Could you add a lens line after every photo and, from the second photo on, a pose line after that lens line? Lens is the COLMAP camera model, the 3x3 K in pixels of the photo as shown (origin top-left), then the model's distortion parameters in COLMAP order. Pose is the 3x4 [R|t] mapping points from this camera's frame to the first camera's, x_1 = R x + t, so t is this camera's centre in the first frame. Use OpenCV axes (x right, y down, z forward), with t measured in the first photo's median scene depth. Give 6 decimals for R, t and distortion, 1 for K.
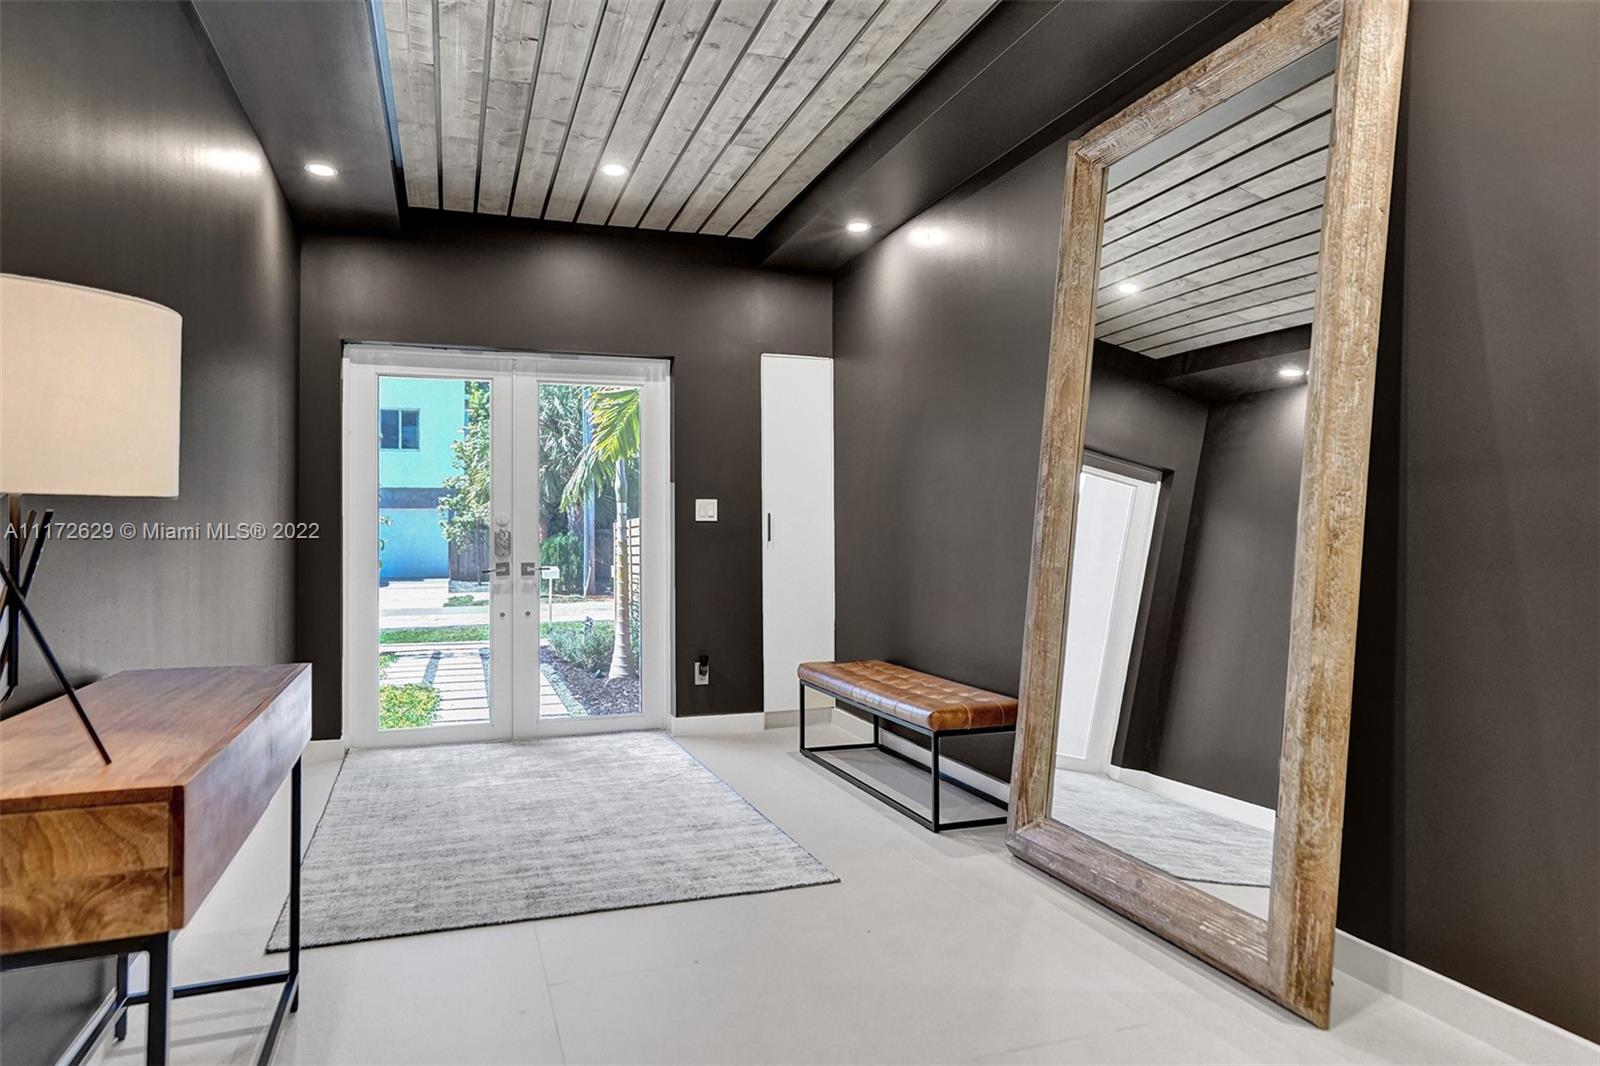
lens RADIAL K [[962.7, 0, 764.5], [0, 962.7, 531.8], [0, 0, 1]] dist [-0.001025, 0.003194]
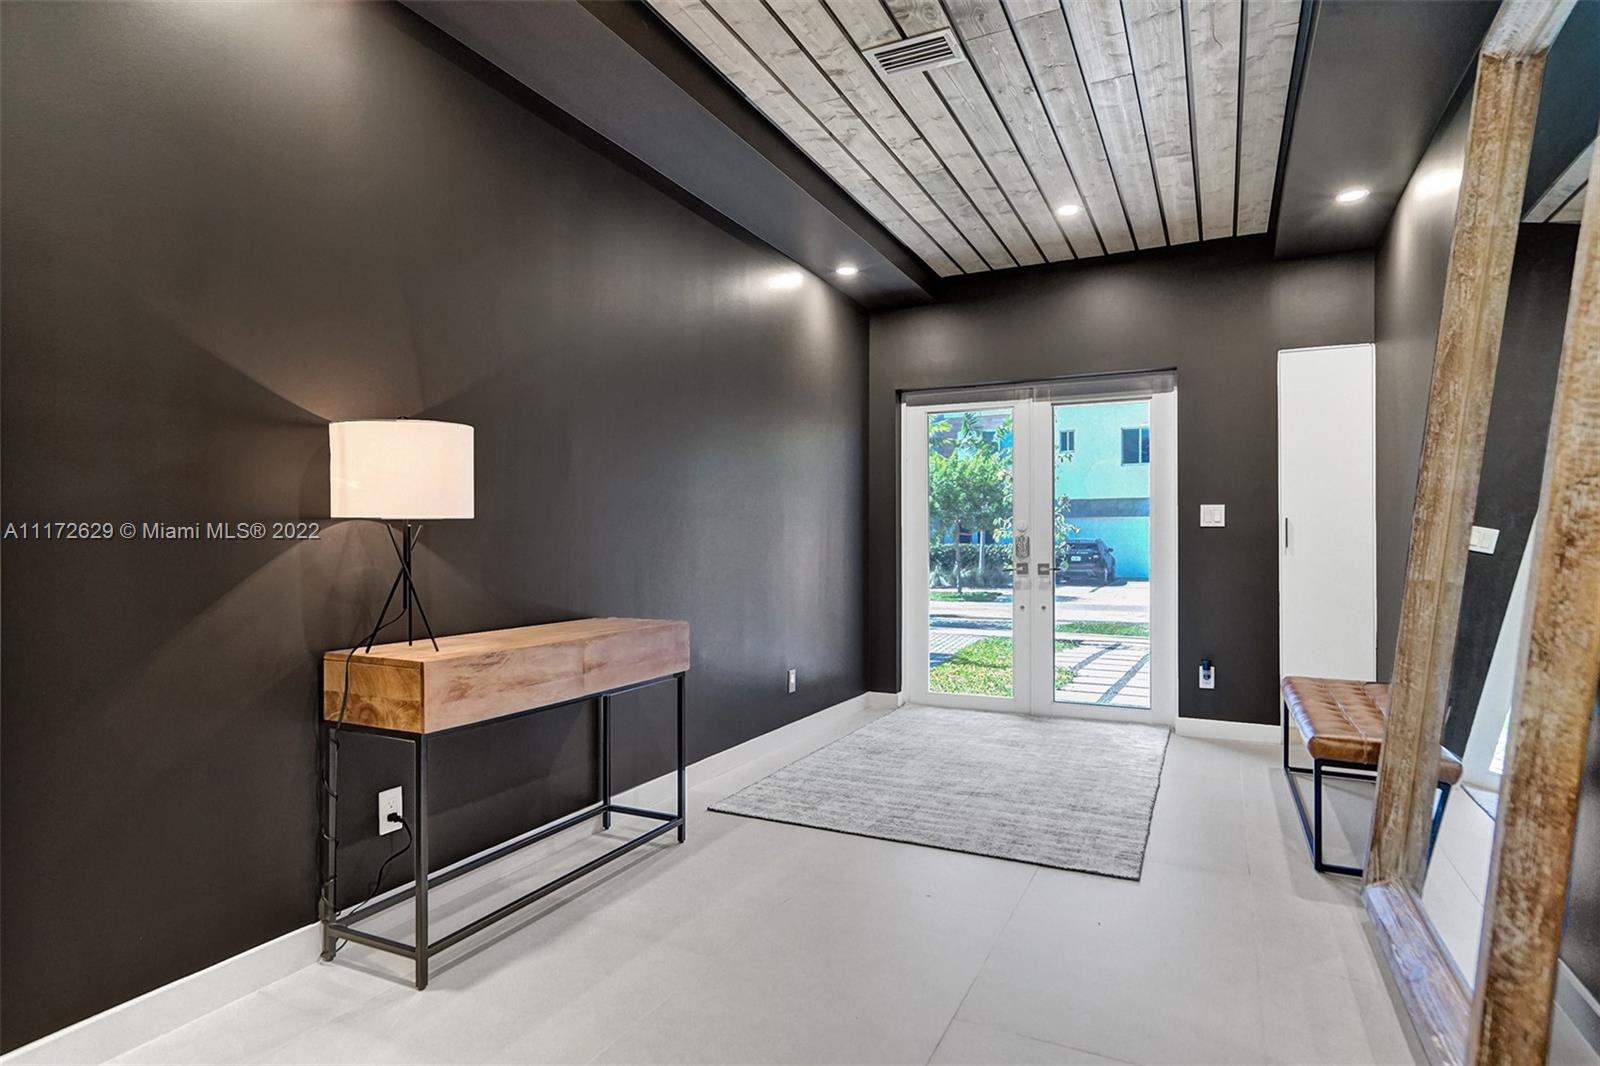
lens RADIAL K [[860.4, 0, 798.6], [0, 860.4, 549.2], [0, 0, 1]] dist [-0.019317, 0.029193]
pose [[0.713617, 0.011181, -0.700447, 0.377509], [-0.001600, 0.999896, 0.014331, 0.000935], [0.700535, -0.009106, 0.713560, 0.088516]]
